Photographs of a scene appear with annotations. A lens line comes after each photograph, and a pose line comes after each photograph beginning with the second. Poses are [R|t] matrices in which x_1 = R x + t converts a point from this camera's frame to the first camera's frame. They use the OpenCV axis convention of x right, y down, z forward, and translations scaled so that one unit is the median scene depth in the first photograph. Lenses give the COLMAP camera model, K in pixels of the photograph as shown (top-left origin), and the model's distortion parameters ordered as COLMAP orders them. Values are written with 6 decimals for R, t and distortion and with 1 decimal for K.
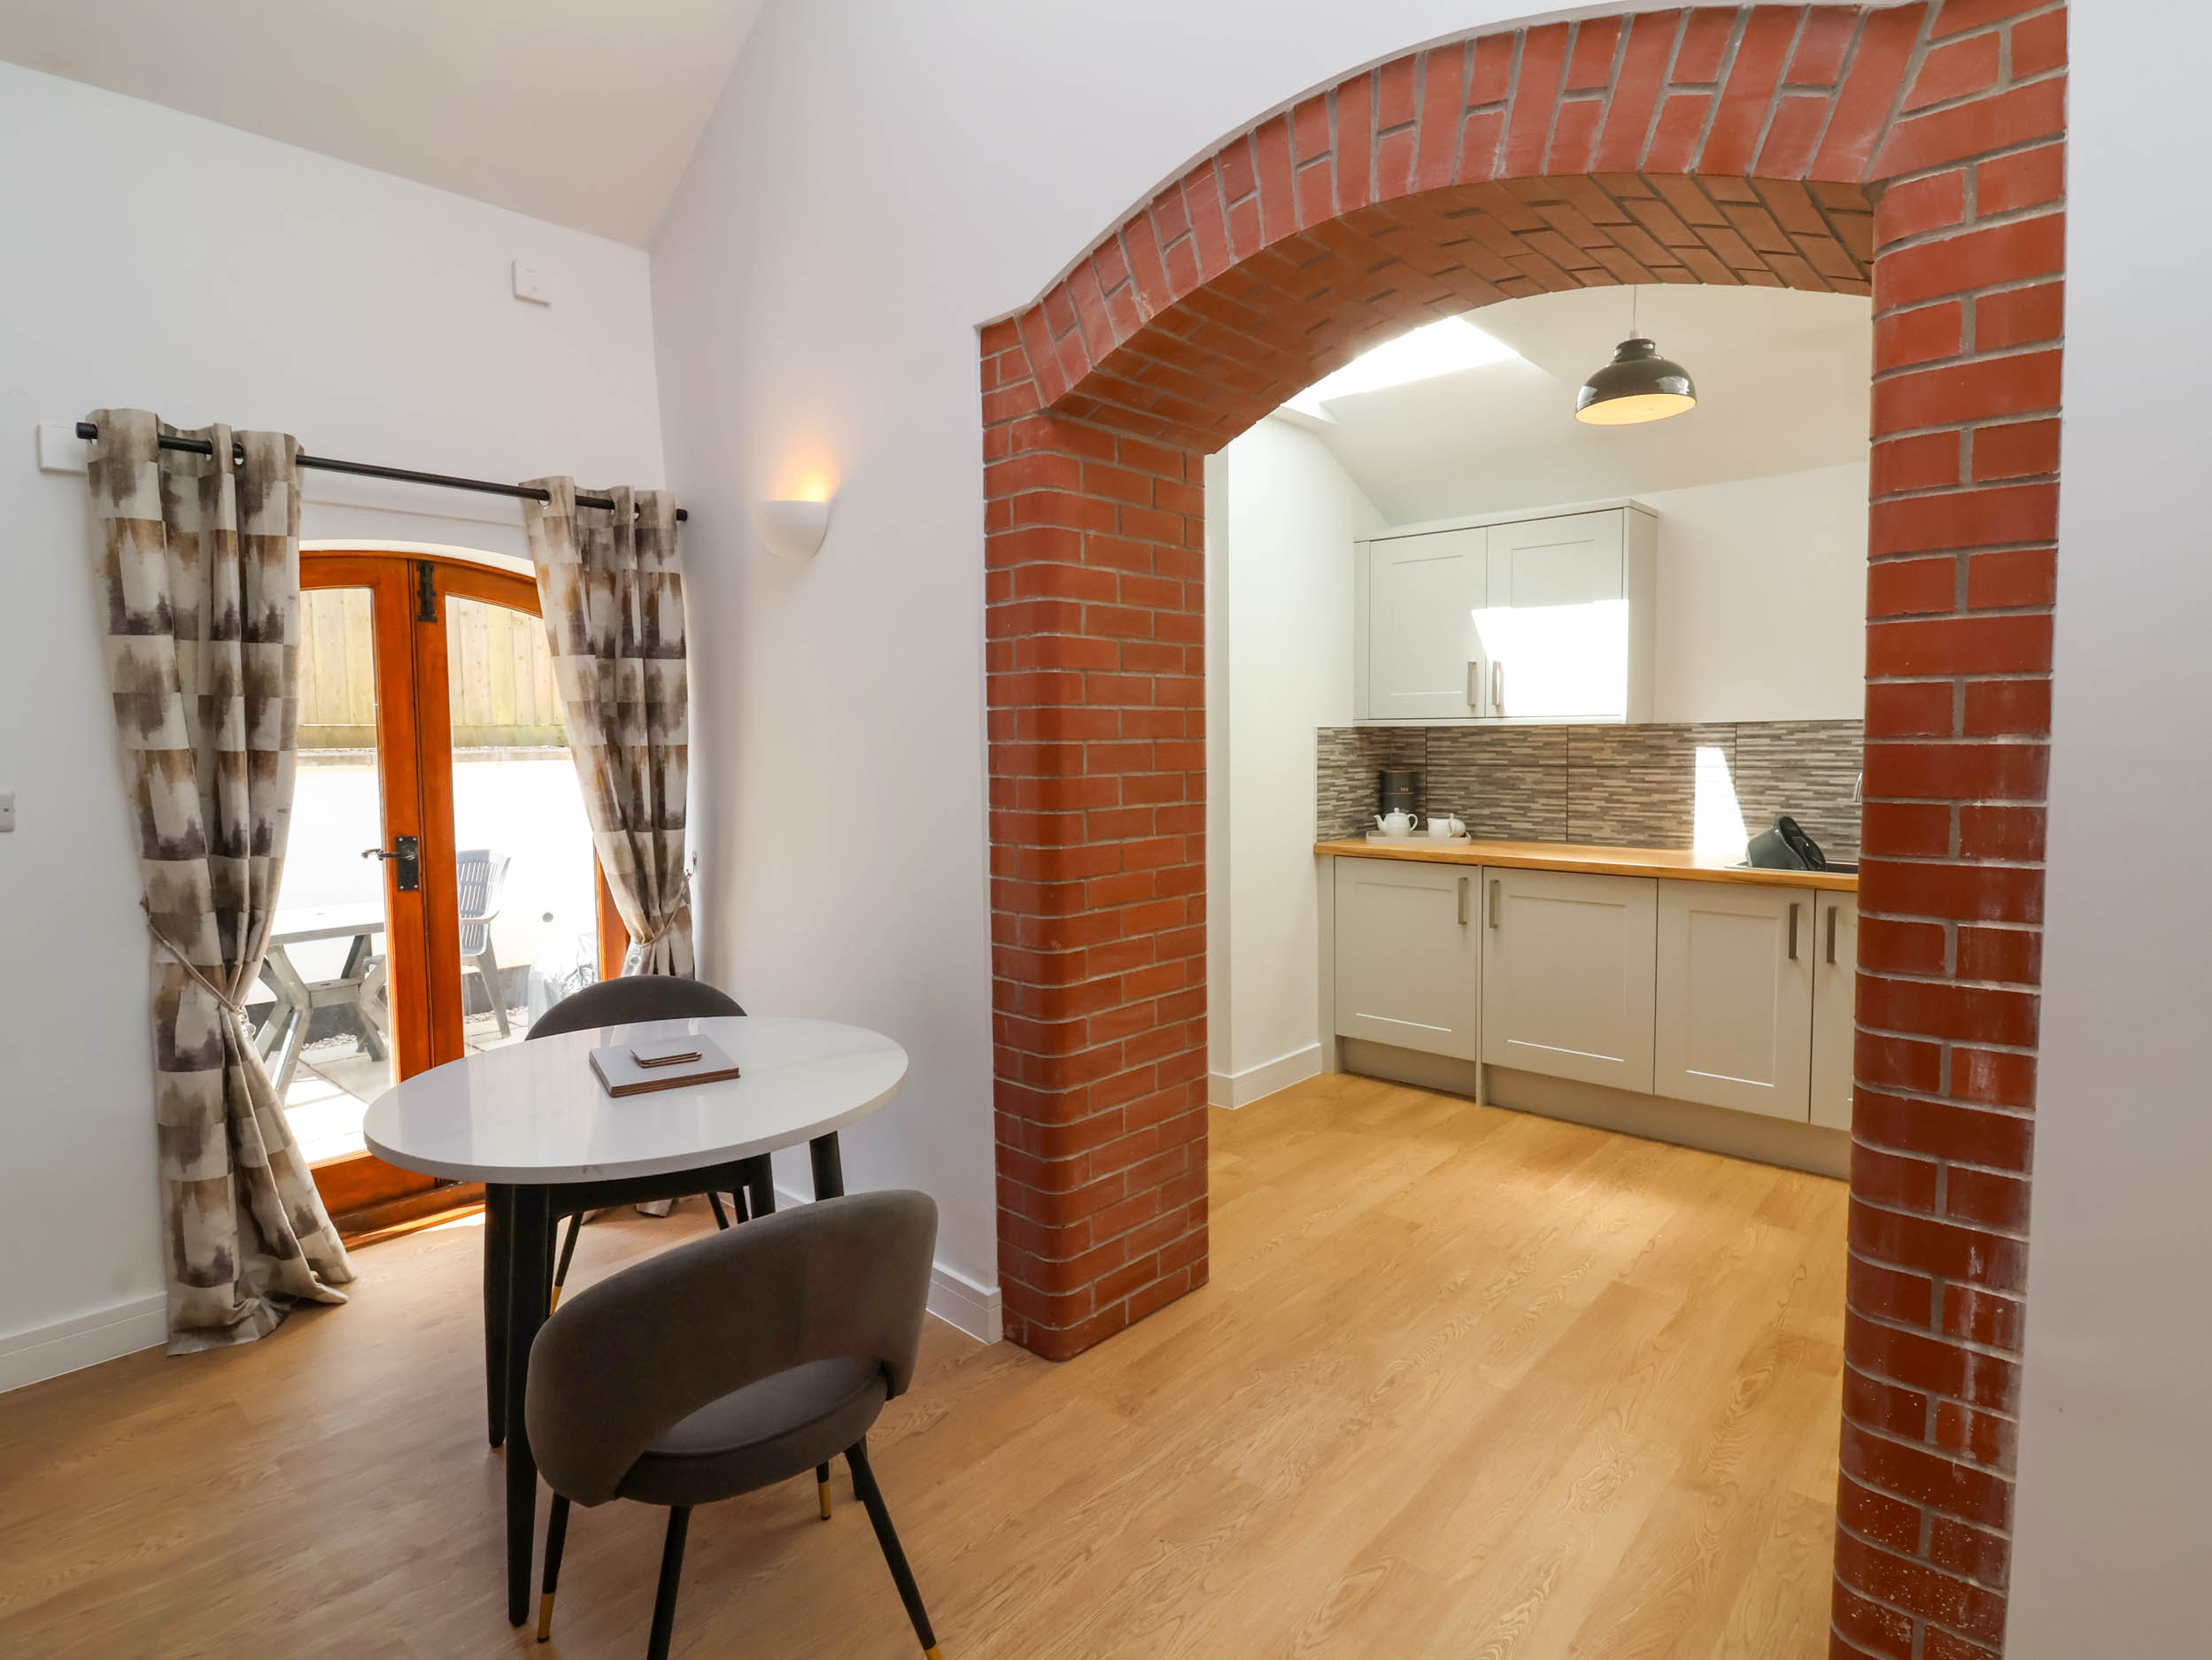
lens RADIAL K [[1158.0, 0, 1120.3], [0, 1158.0, 817.6], [0, 0, 1]] dist [0.013865, -0.021697]
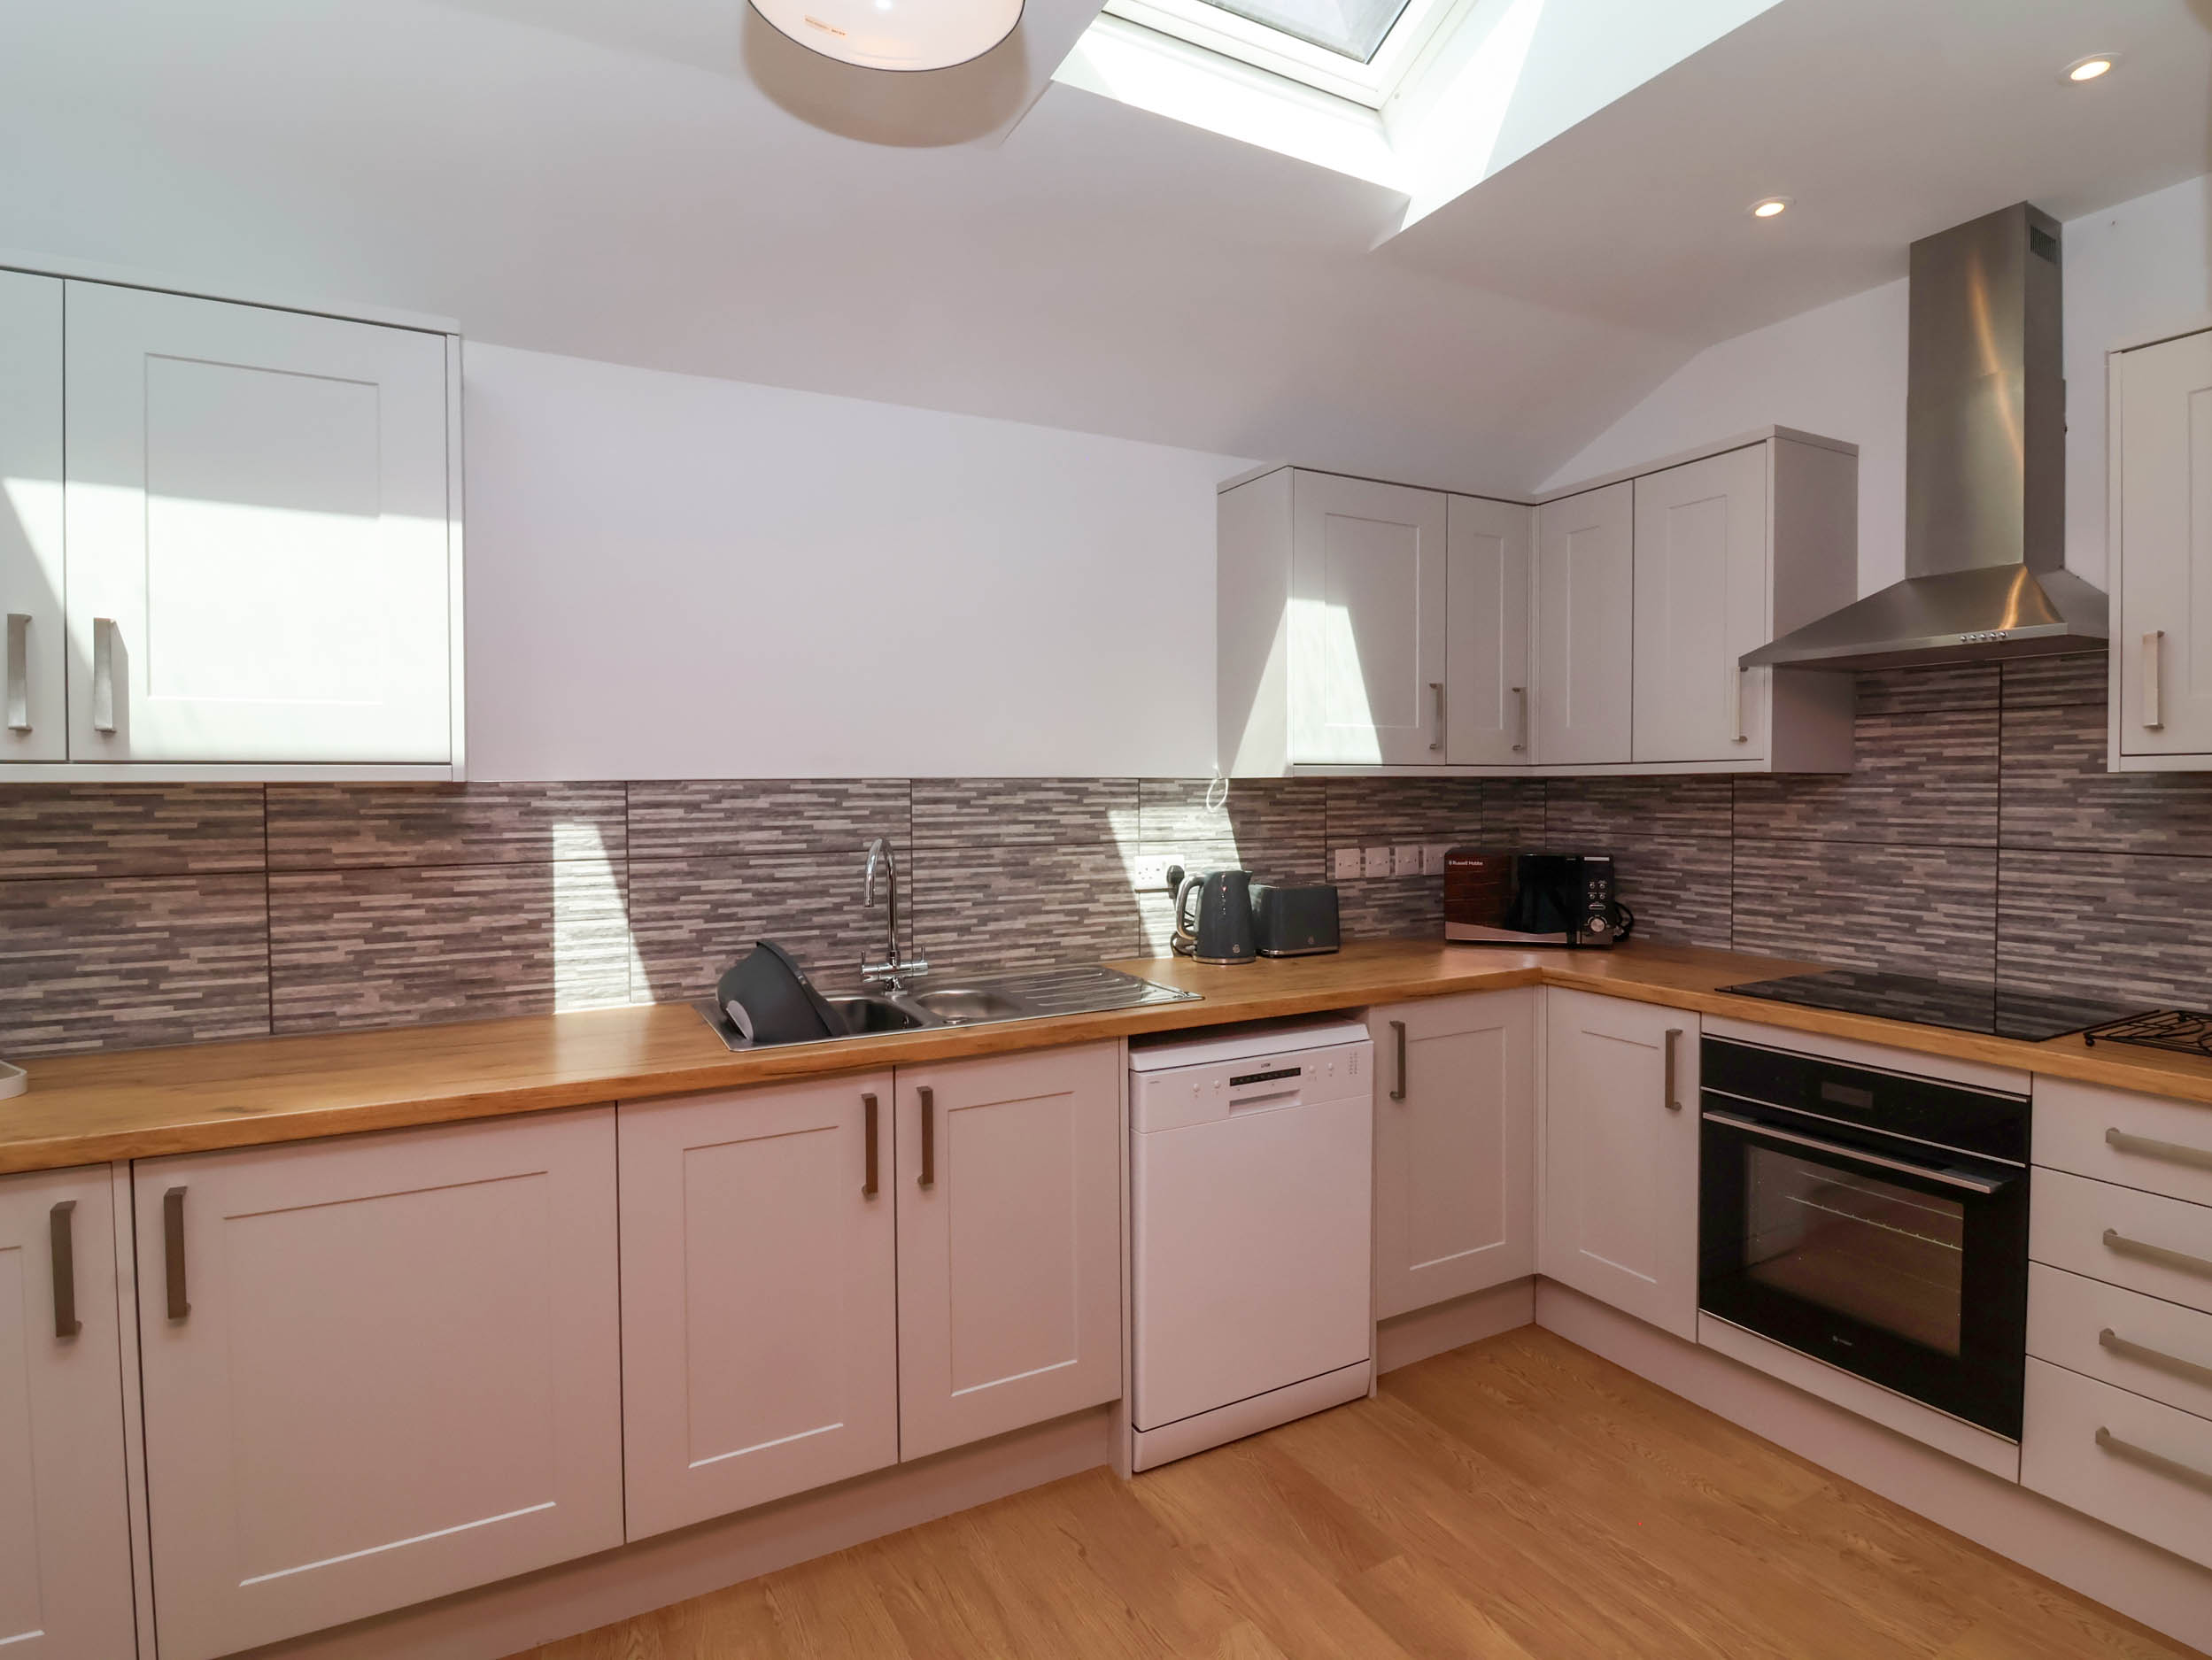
lens RADIAL K [[1114.5, 0, 1107.0], [0, 1114.5, 804.8], [0, 0, 1]] dist [0.001939, -0.014410]
pose [[0.333843, -0.001495, 0.942627, 0.088389], [0.073386, 0.997005, -0.024409, -0.039427], [-0.939768, 0.077325, 0.332953, 0.593841]]
